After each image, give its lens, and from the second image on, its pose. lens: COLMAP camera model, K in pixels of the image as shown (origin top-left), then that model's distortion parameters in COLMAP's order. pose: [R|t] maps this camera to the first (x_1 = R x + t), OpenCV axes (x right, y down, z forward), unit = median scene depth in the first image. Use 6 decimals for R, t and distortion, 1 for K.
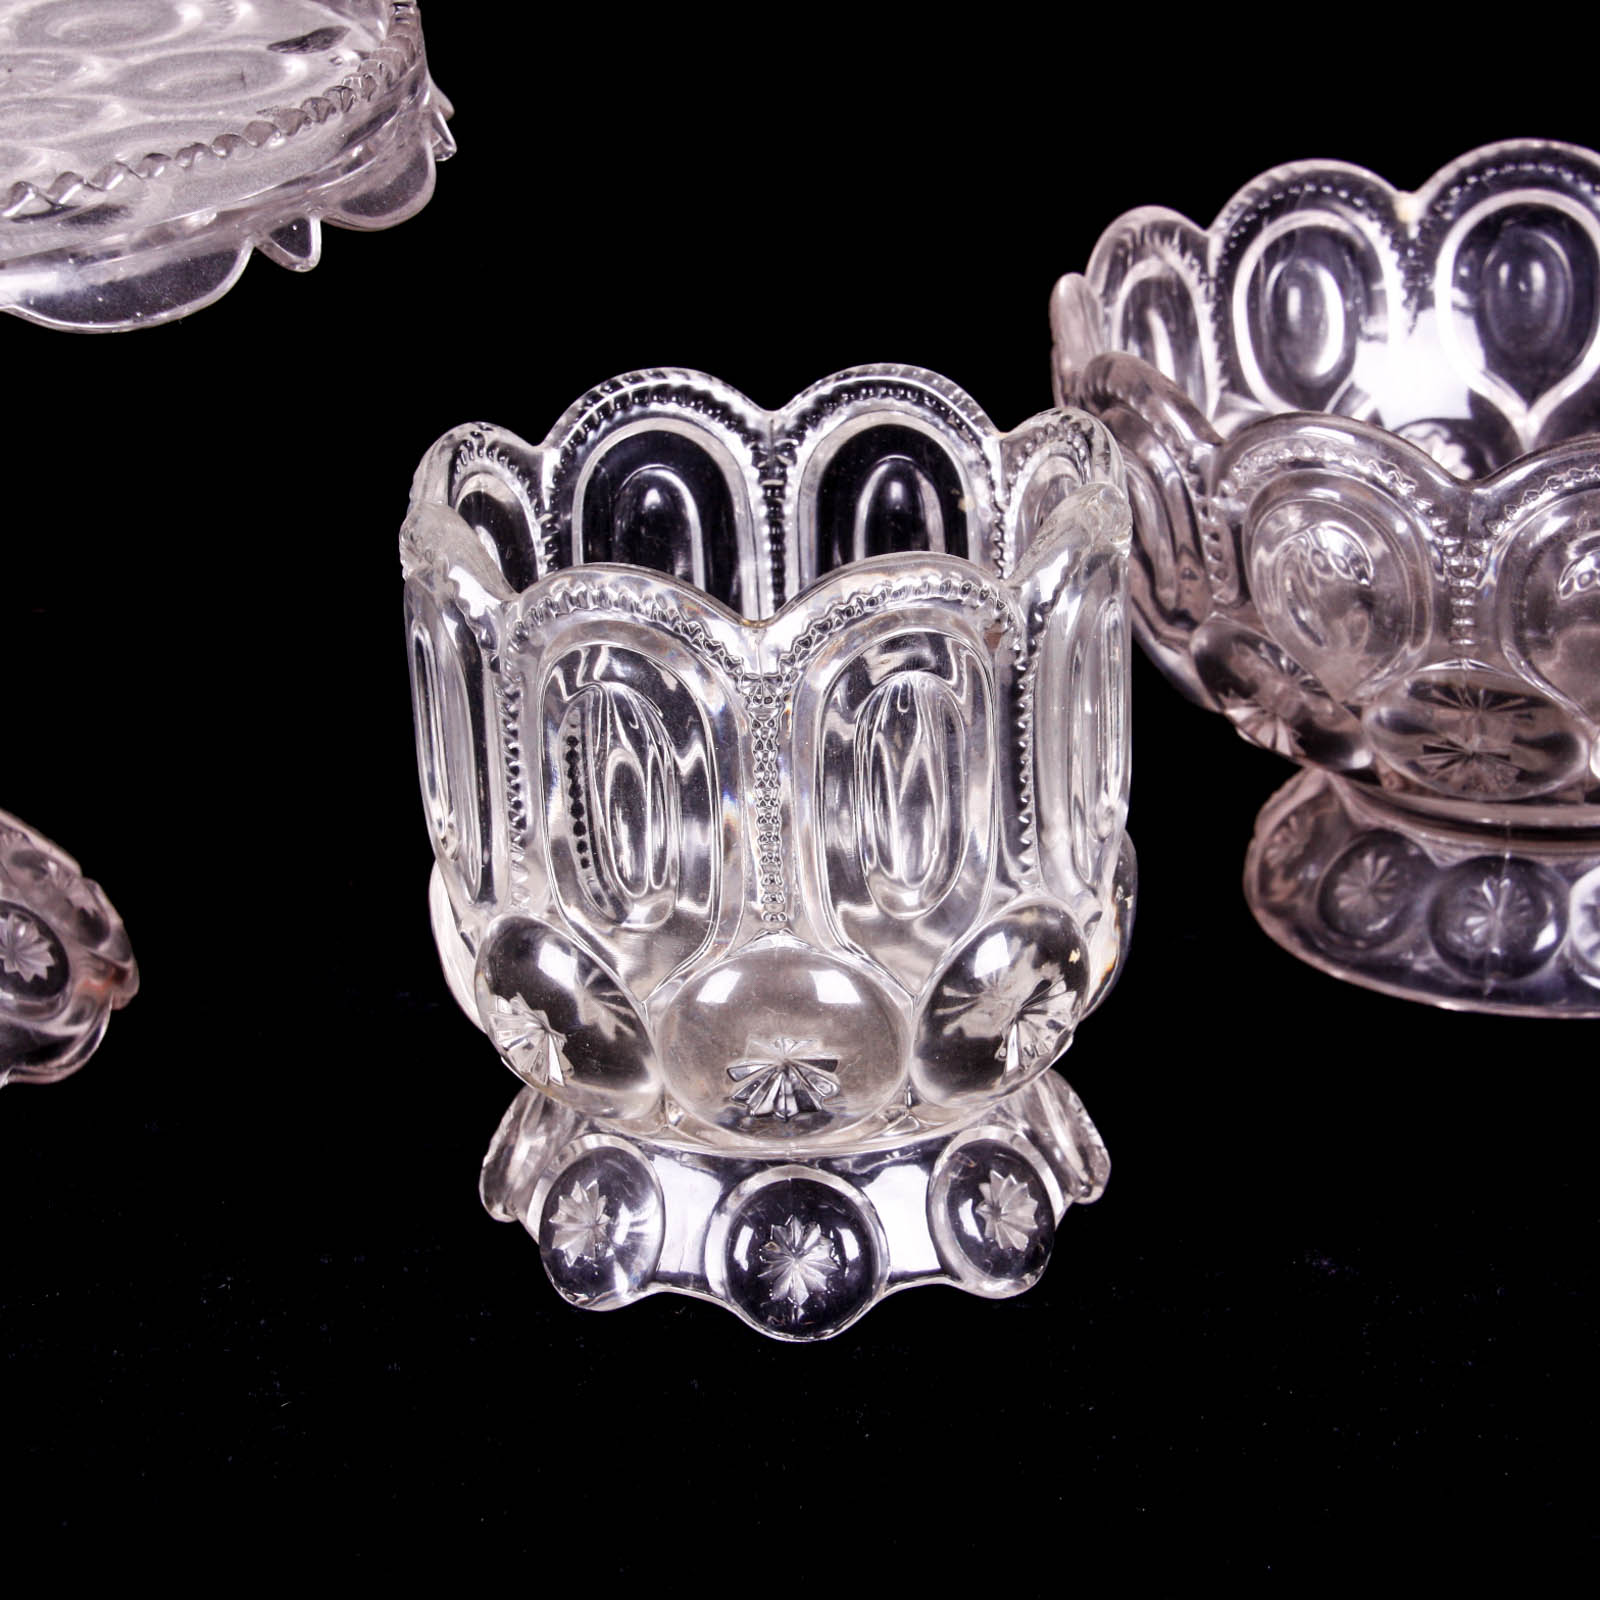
lens RADIAL K [[4739.1, 0, 798.4], [0, 4739.1, 863.3], [0, 0, 1]] dist [0.229086, 0.000000]
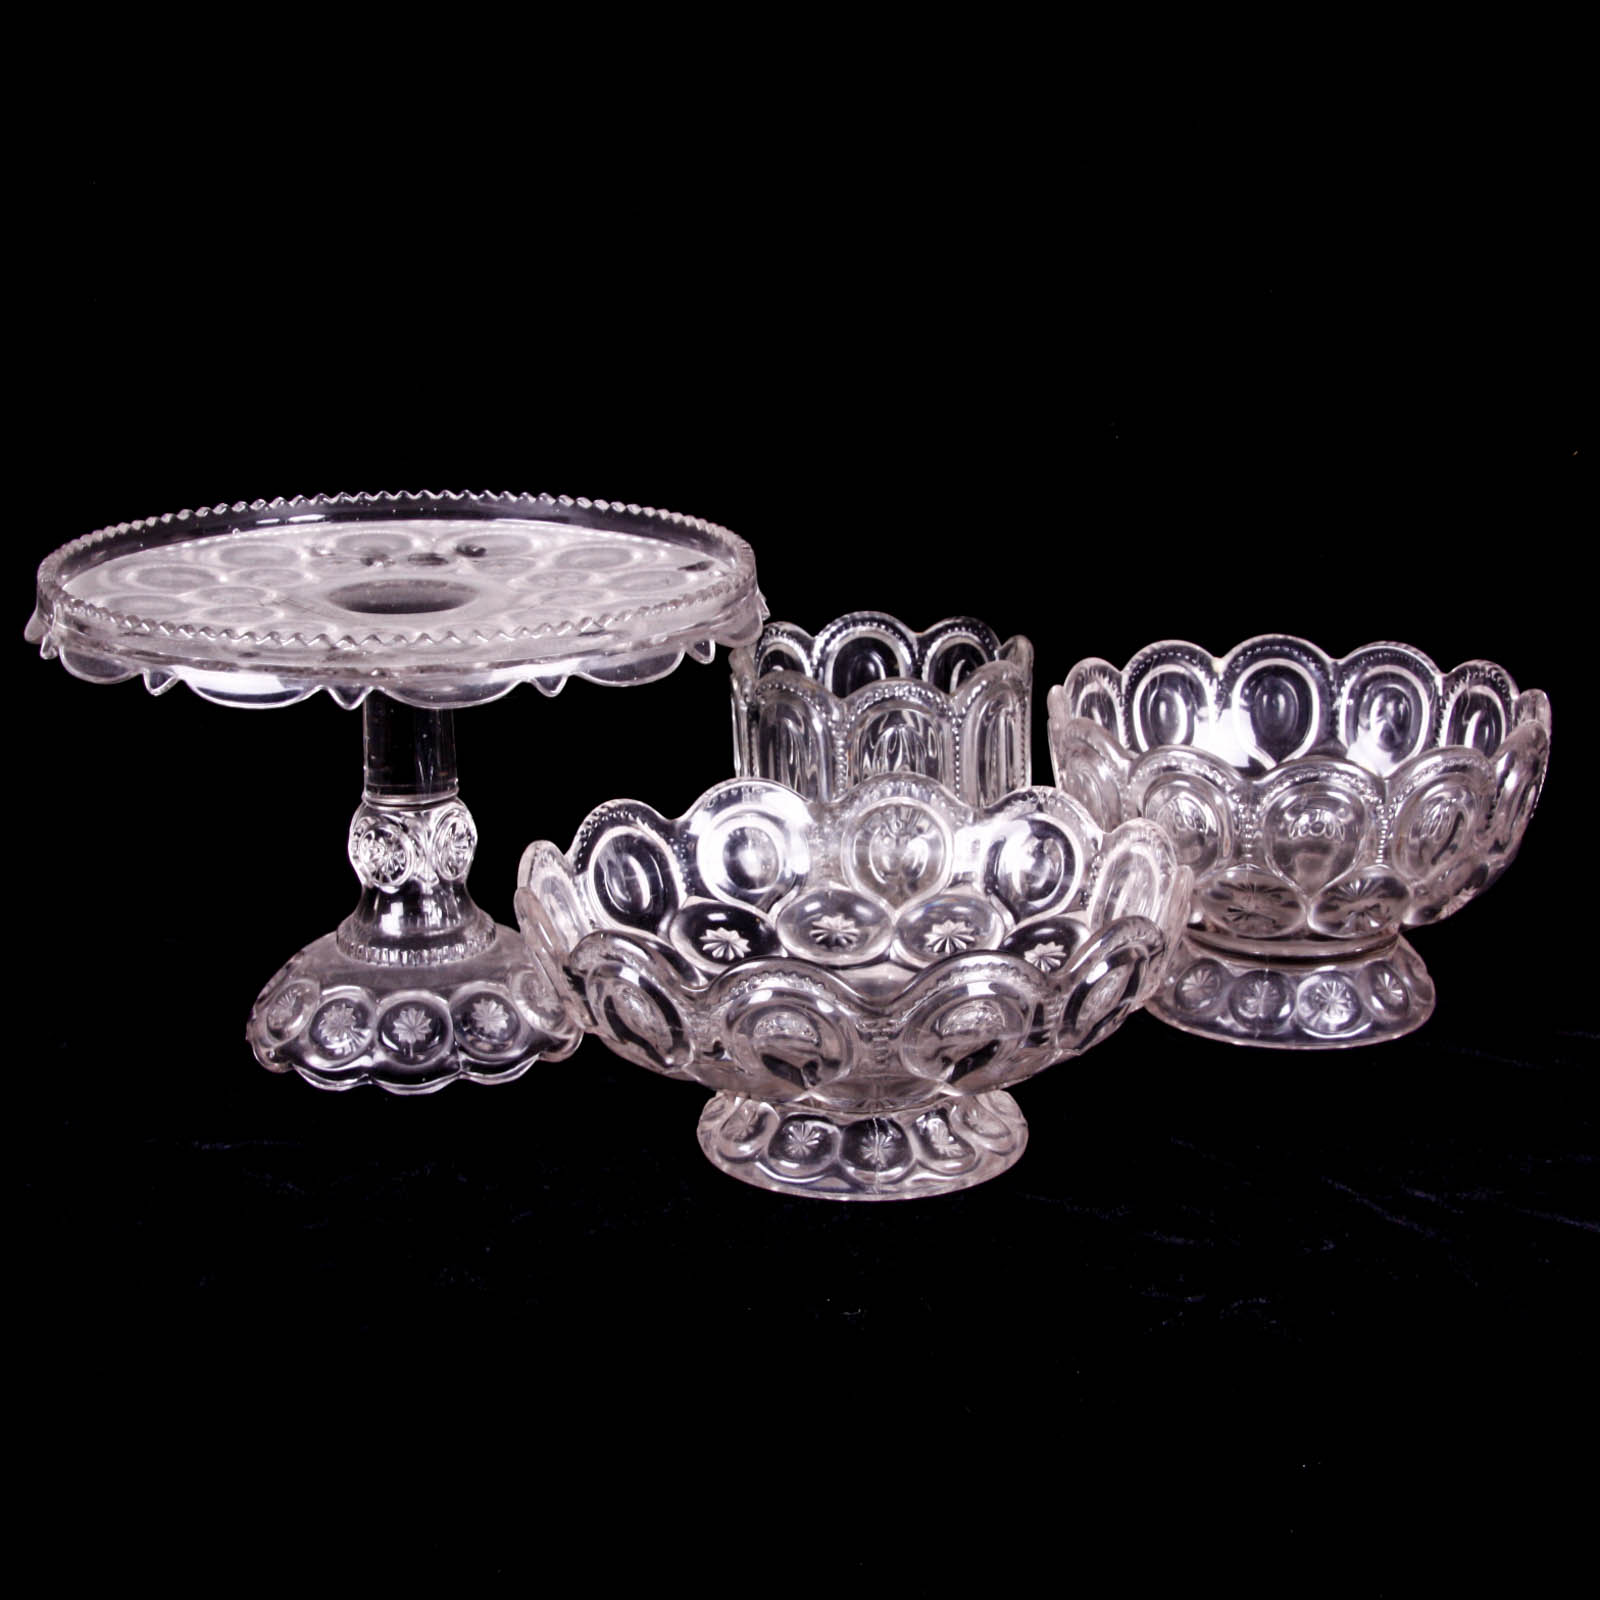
lens RADIAL K [[2900.7, 0, 807.4], [0, 2900.7, 818.6], [0, 0, 1]] dist [-0.007860, 0.000000]
pose [[0.999723, 0.021838, -0.008821, -0.039325], [-0.022682, 0.993588, -0.110761, 0.076593], [0.006345, 0.110930, 0.993808, -0.249235]]
